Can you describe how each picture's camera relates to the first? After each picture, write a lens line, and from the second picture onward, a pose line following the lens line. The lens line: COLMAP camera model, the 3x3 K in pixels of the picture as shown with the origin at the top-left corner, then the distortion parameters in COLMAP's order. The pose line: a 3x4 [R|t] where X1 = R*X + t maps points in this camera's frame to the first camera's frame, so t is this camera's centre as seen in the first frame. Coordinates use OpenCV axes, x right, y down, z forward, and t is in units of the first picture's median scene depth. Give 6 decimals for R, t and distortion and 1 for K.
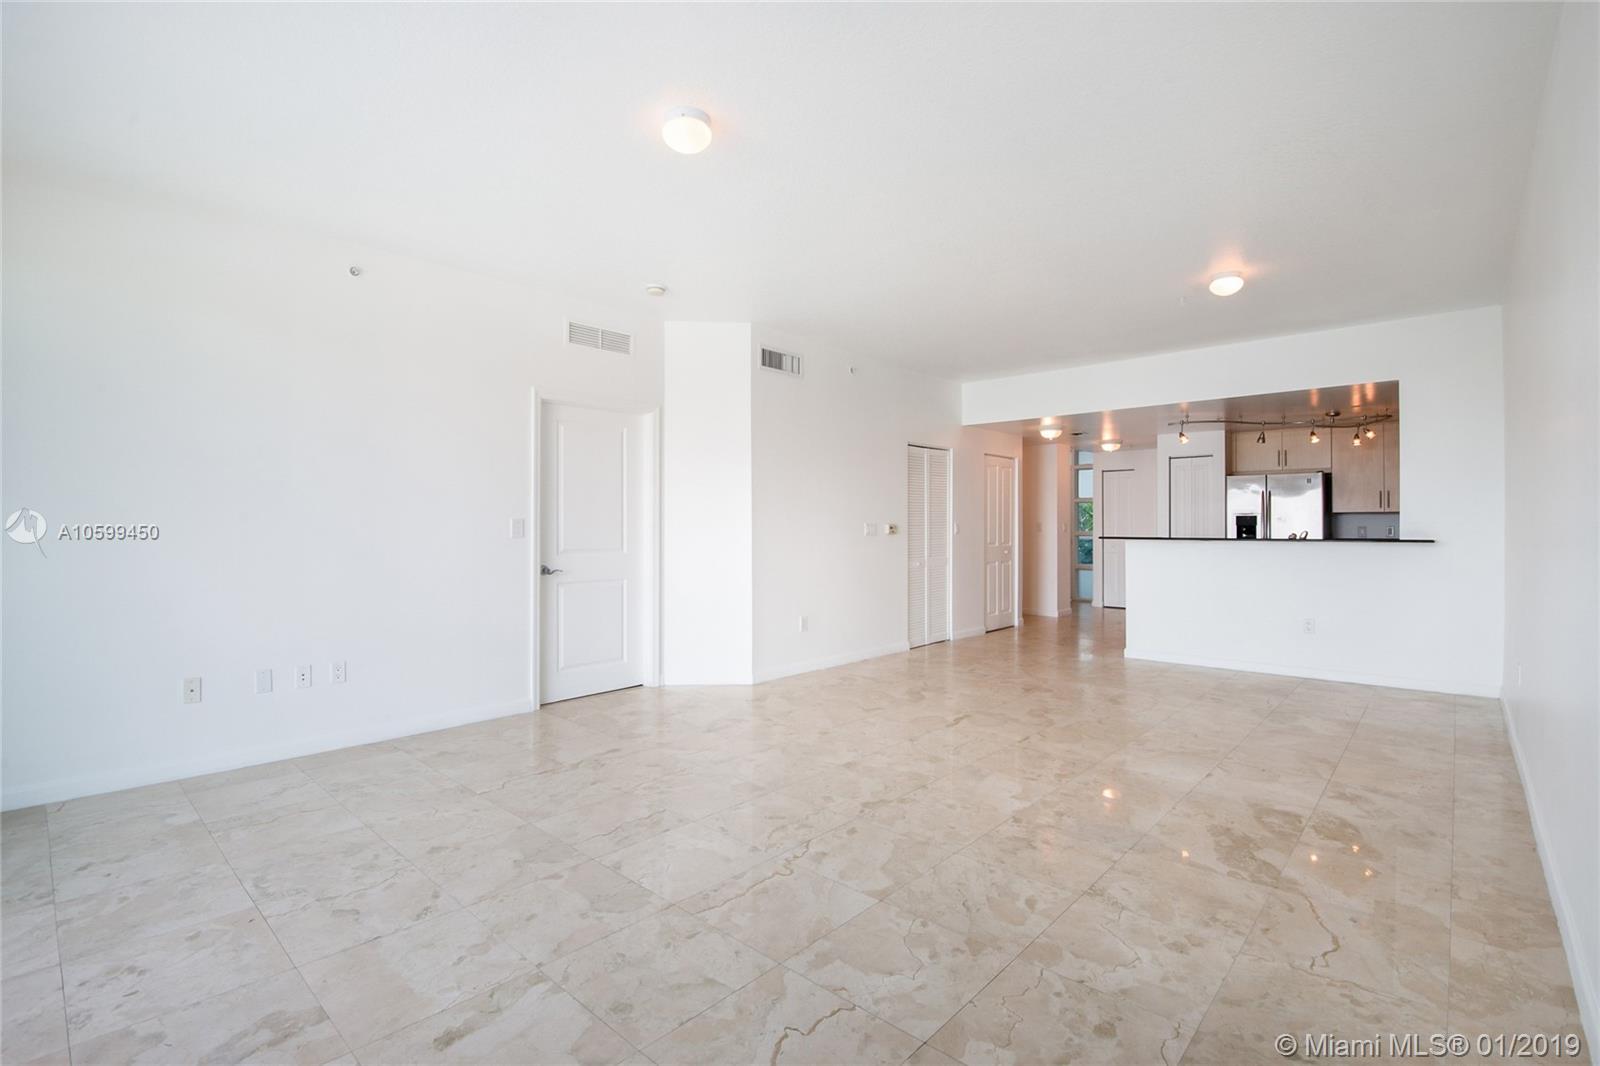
lens RADIAL K [[741.0, 0, 787.8], [0, 741.0, 529.8], [0, 0, 1]] dist [-0.000732, -0.000428]
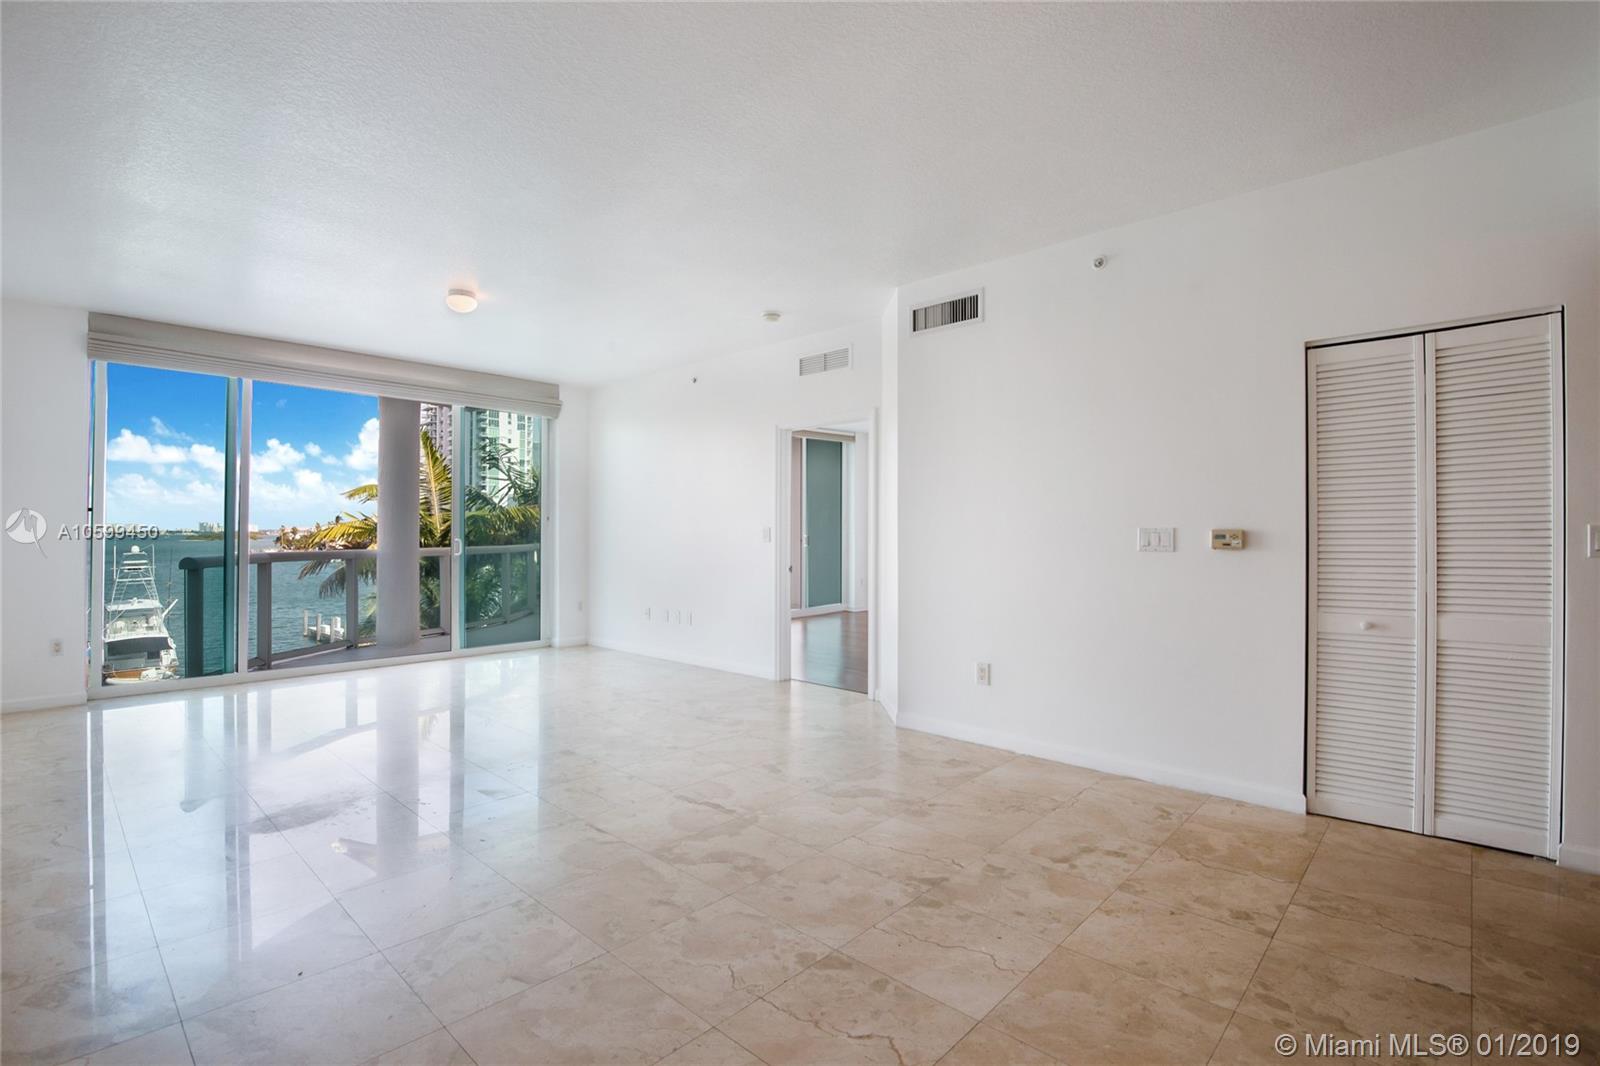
lens RADIAL K [[741.0, 0, 787.8], [0, 741.0, 529.8], [0, 0, 1]] dist [-0.000732, -0.000428]
pose [[-0.026899, -0.002916, -0.999634, 0.758205], [-0.003415, 0.999990, -0.002825, -0.005741], [0.999632, 0.003338, -0.026909, 0.878881]]
